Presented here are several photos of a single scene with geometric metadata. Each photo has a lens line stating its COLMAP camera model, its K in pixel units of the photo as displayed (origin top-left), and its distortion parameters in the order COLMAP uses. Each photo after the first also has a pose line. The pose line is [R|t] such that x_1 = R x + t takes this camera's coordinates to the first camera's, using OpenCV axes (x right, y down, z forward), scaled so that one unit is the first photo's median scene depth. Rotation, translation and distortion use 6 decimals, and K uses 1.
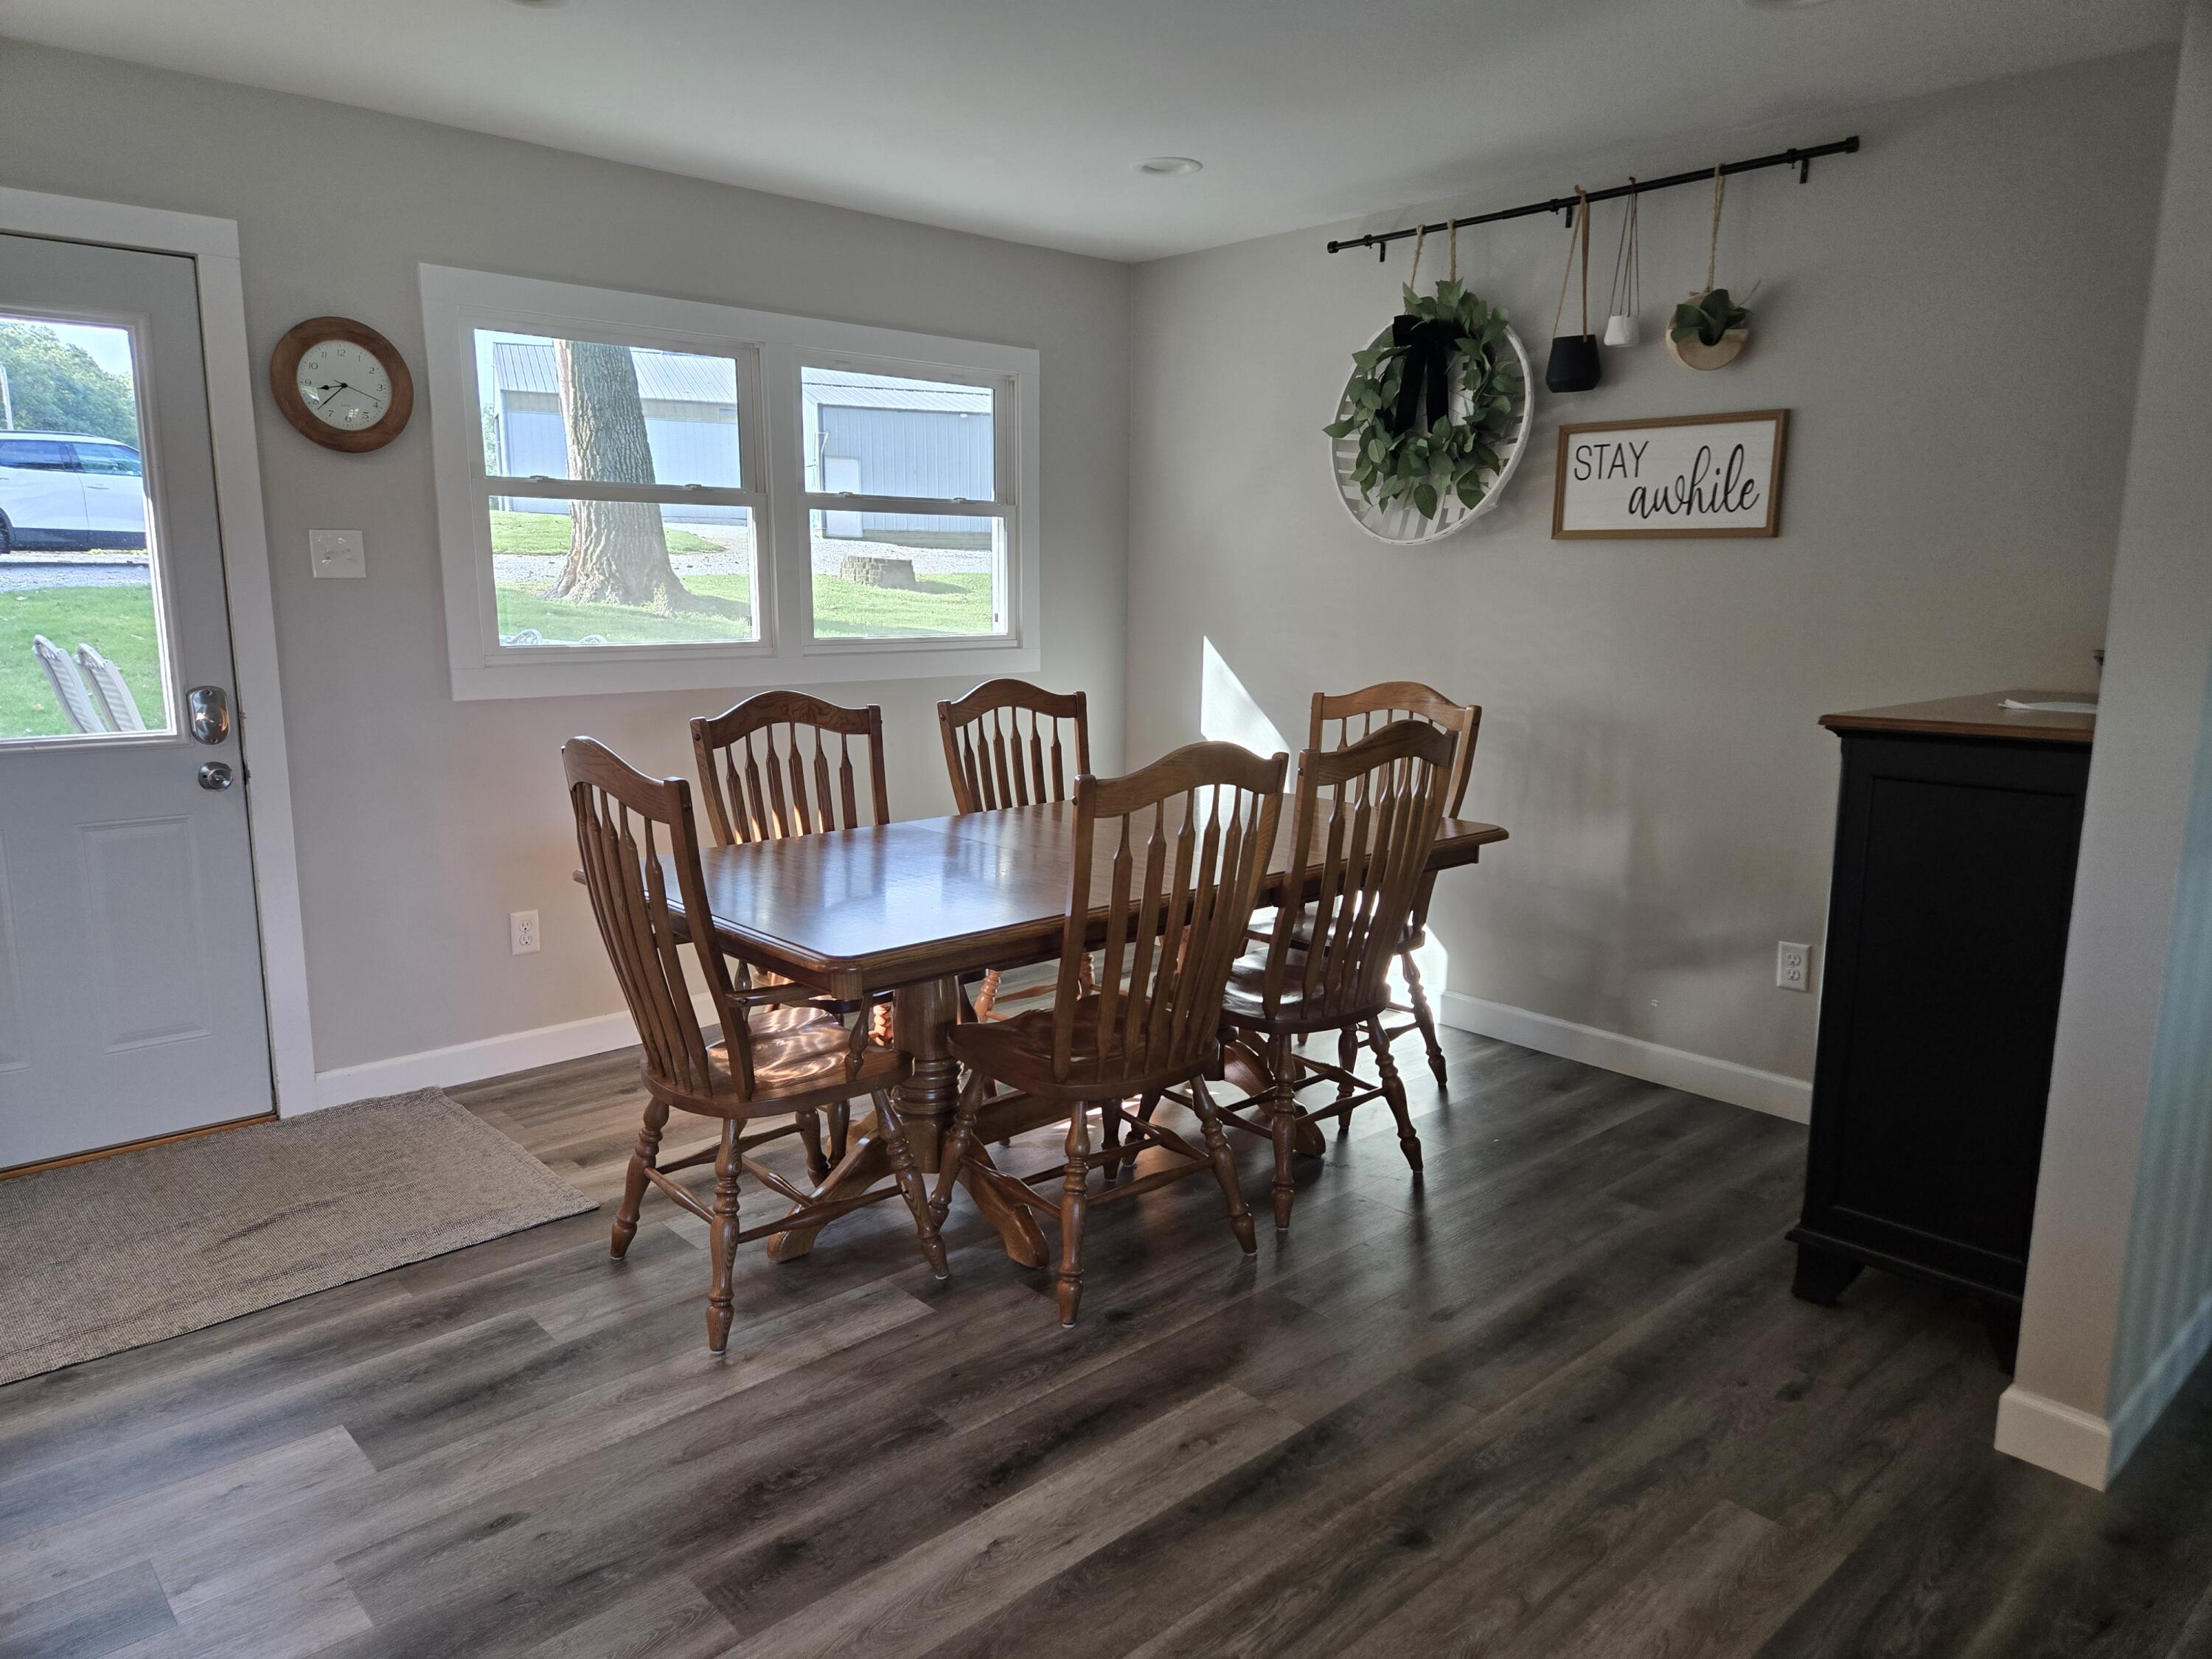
lens RADIAL K [[1490.6, 0, 1089.1], [0, 1490.6, 838.0], [0, 0, 1]] dist [0.050653, -0.034516]
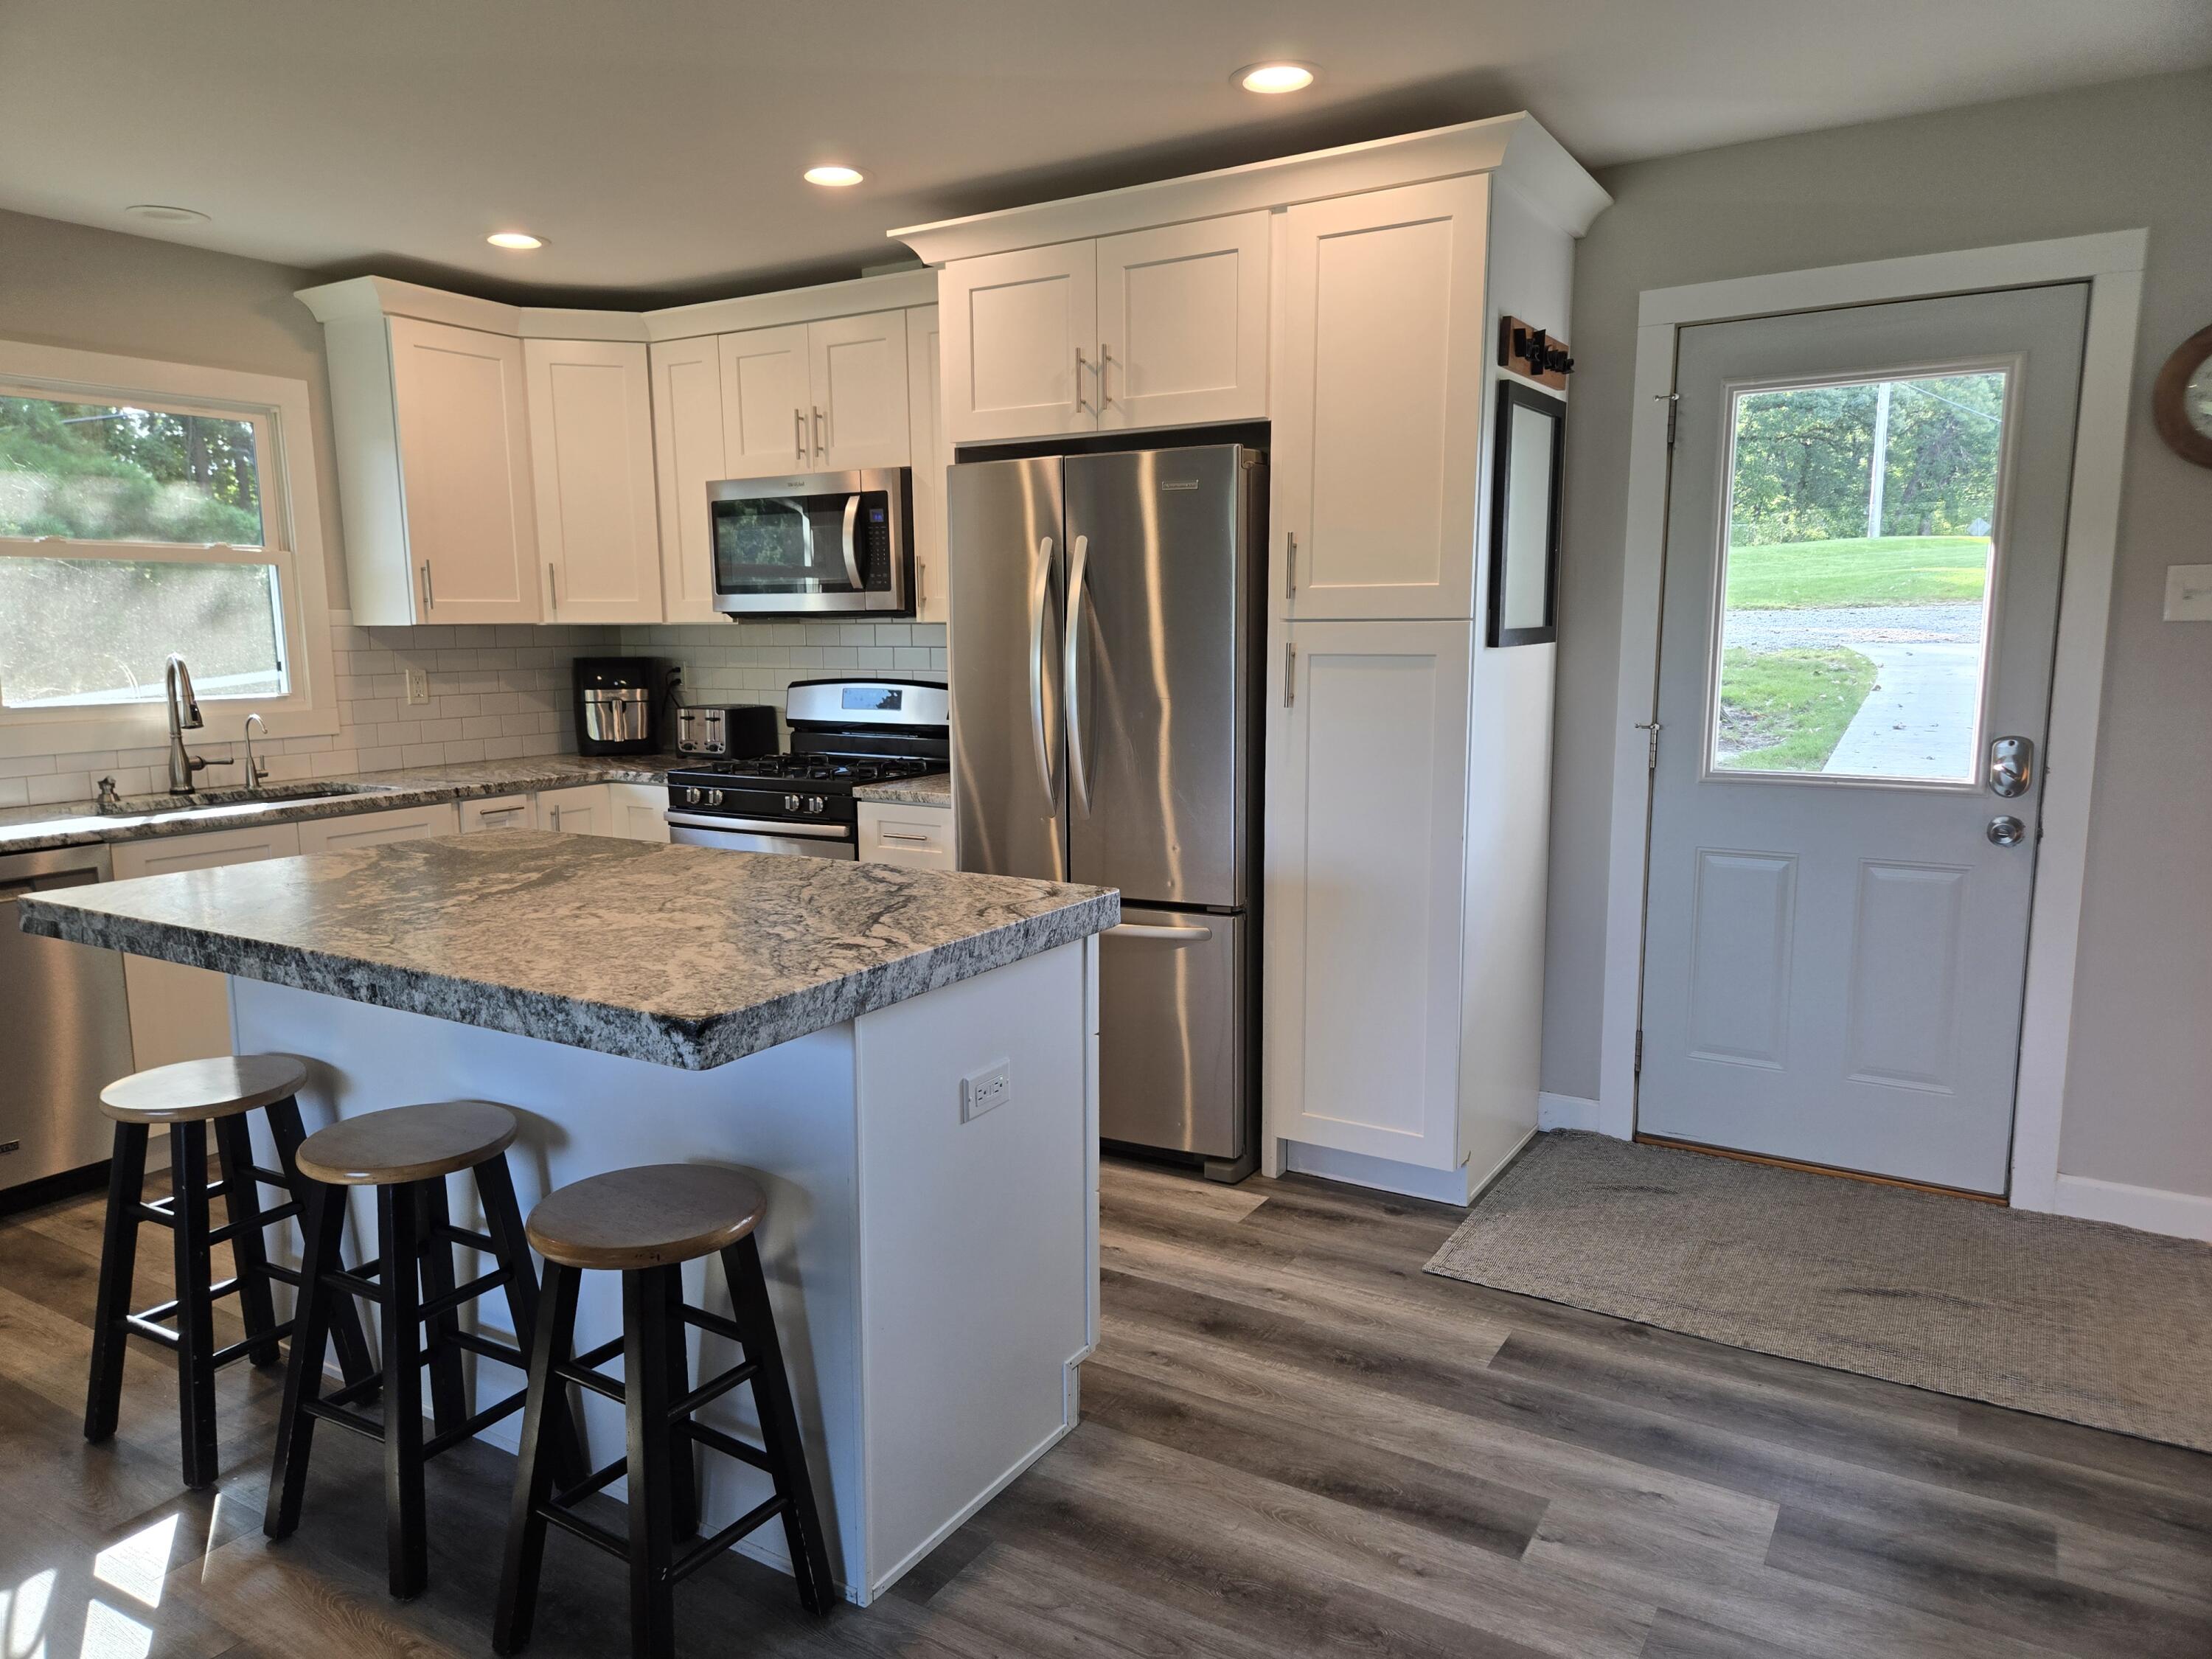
lens RADIAL K [[1490.6, 0, 1089.1], [0, 1490.6, 838.0], [0, 0, 1]] dist [0.050653, -0.034516]
pose [[0.273611, 0.130892, -0.952892, 0.158450], [-0.161621, 0.982867, 0.088603, -0.025683], [0.948164, 0.129764, 0.290078, 0.168089]]
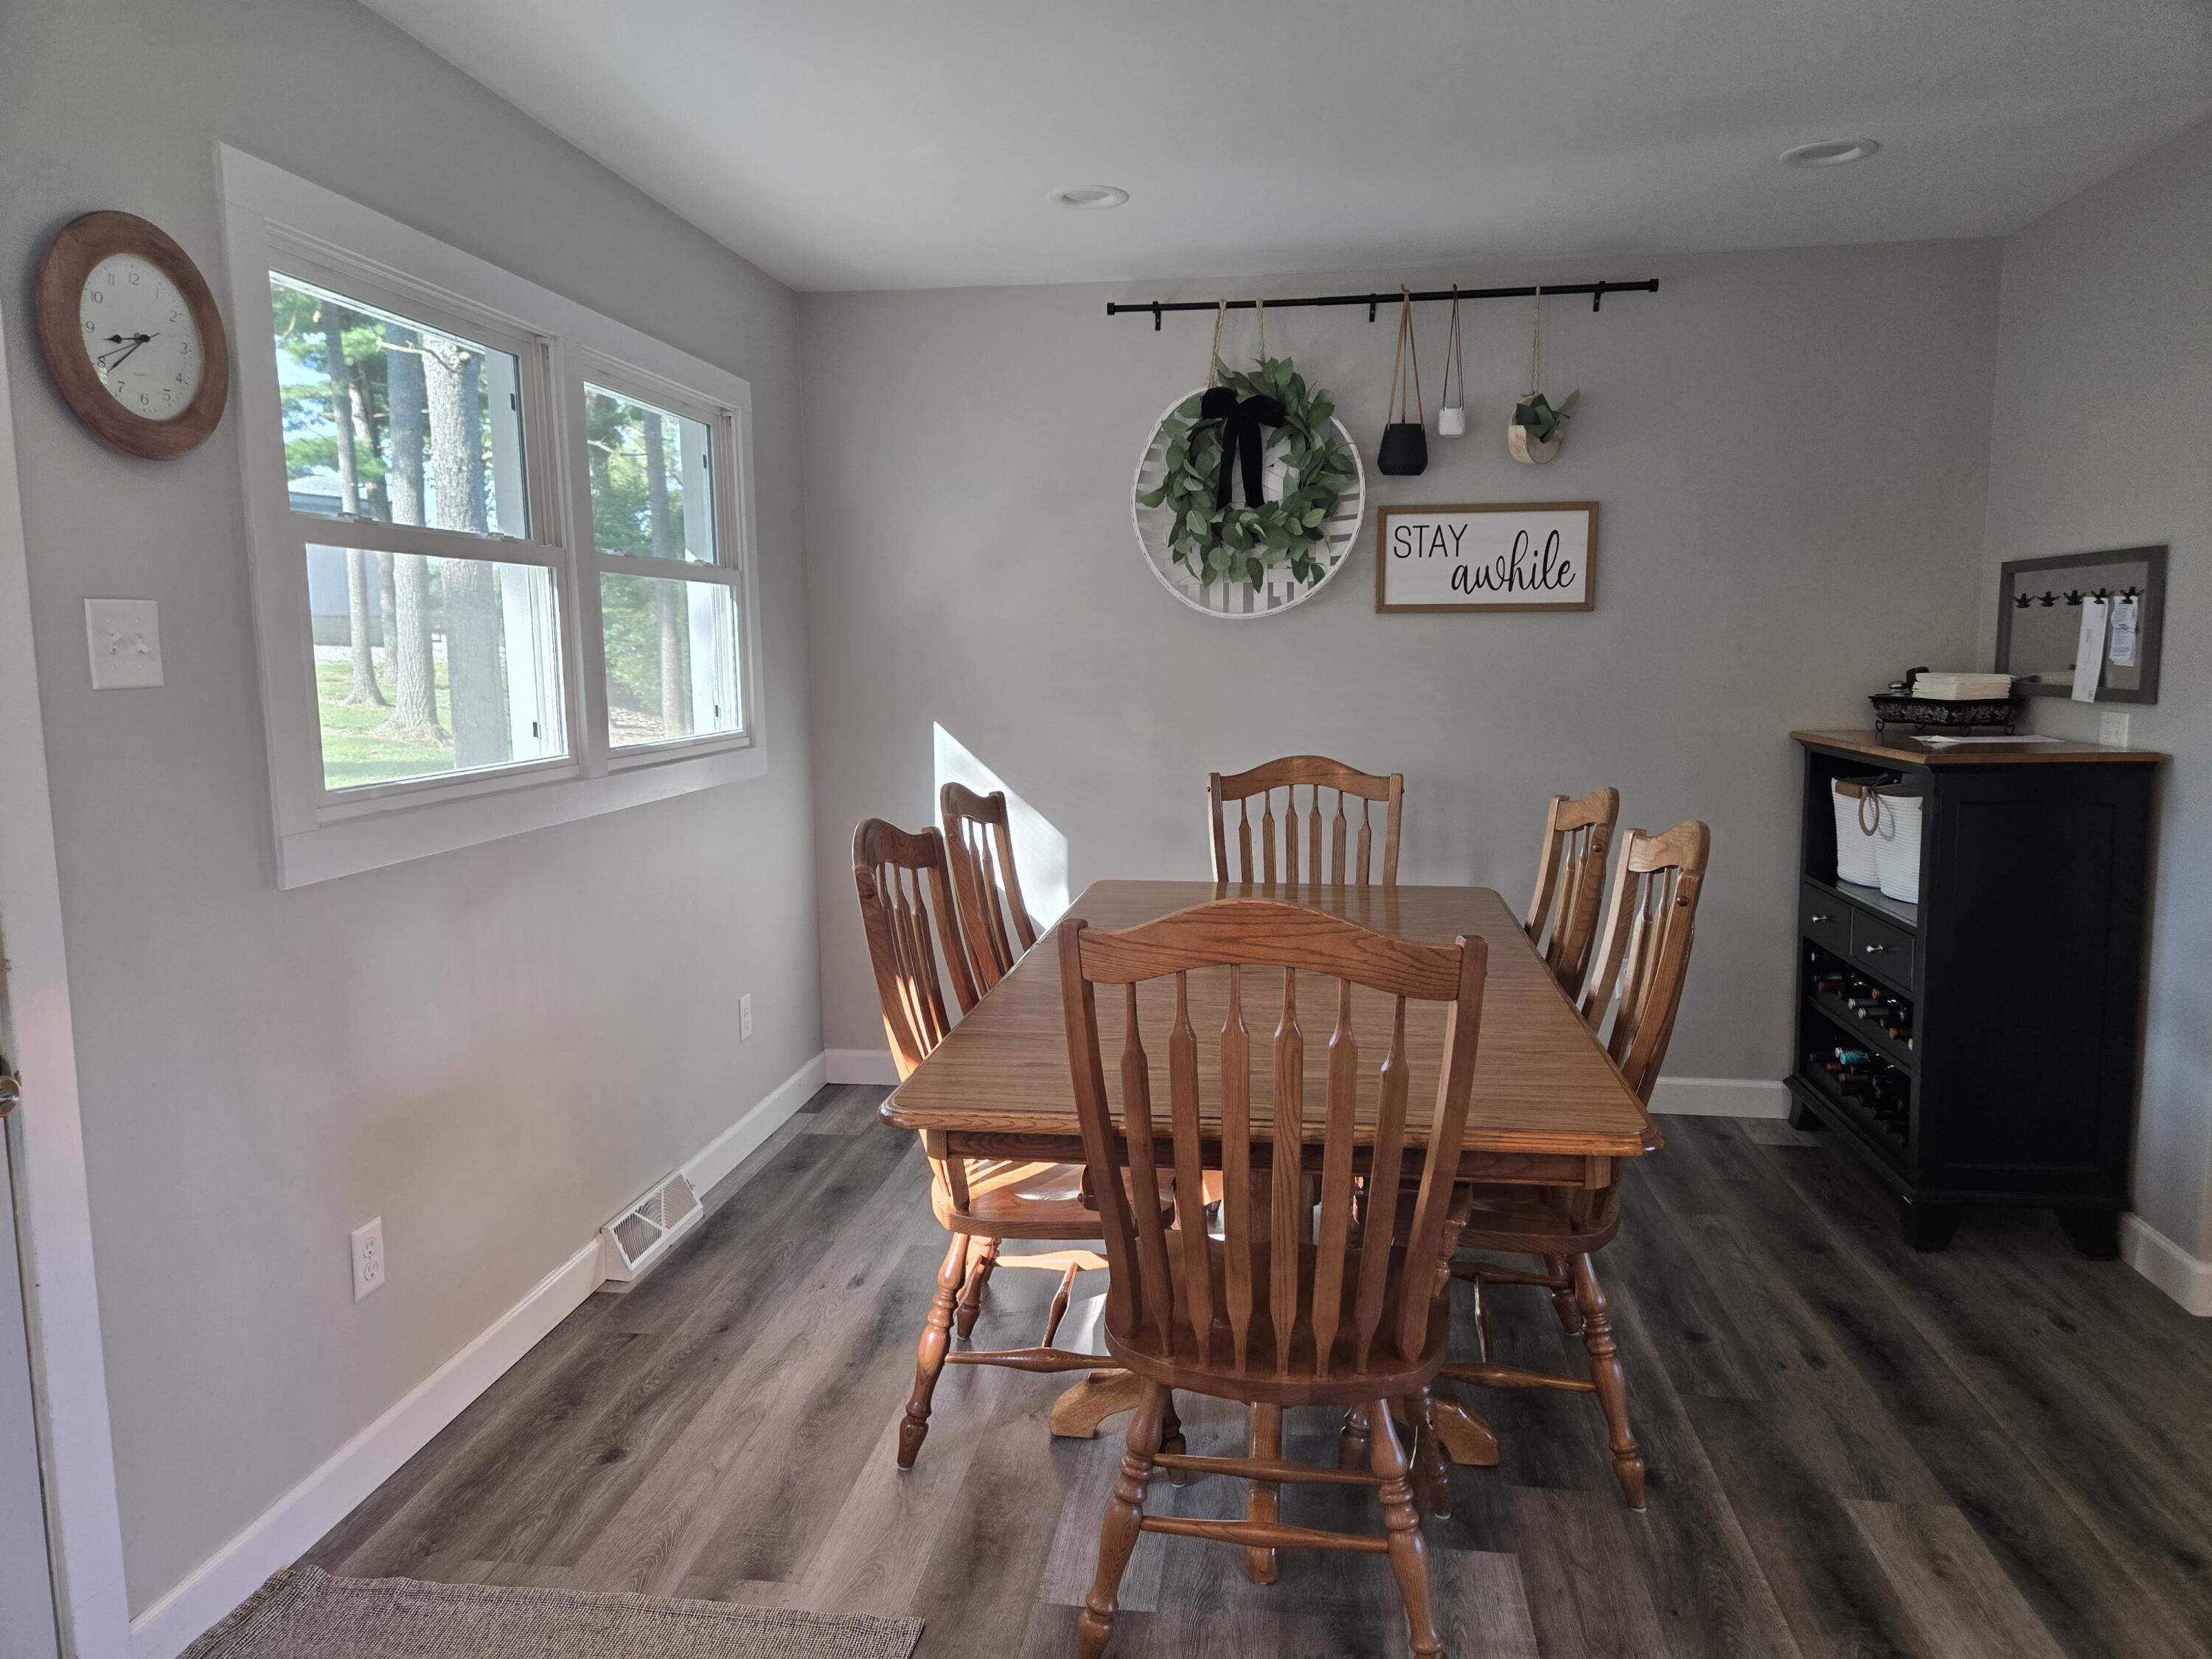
lens RADIAL K [[1491.9, 0, 1106.0], [0, 1491.9, 829.5], [0, 0, 1]] dist [0.045987, -0.044164]
pose [[0.766623, -0.093386, 0.635270, -0.571324], [0.127856, 0.991756, -0.008503, -0.071791], [-0.629239, 0.087742, 0.772244, 0.362517]]
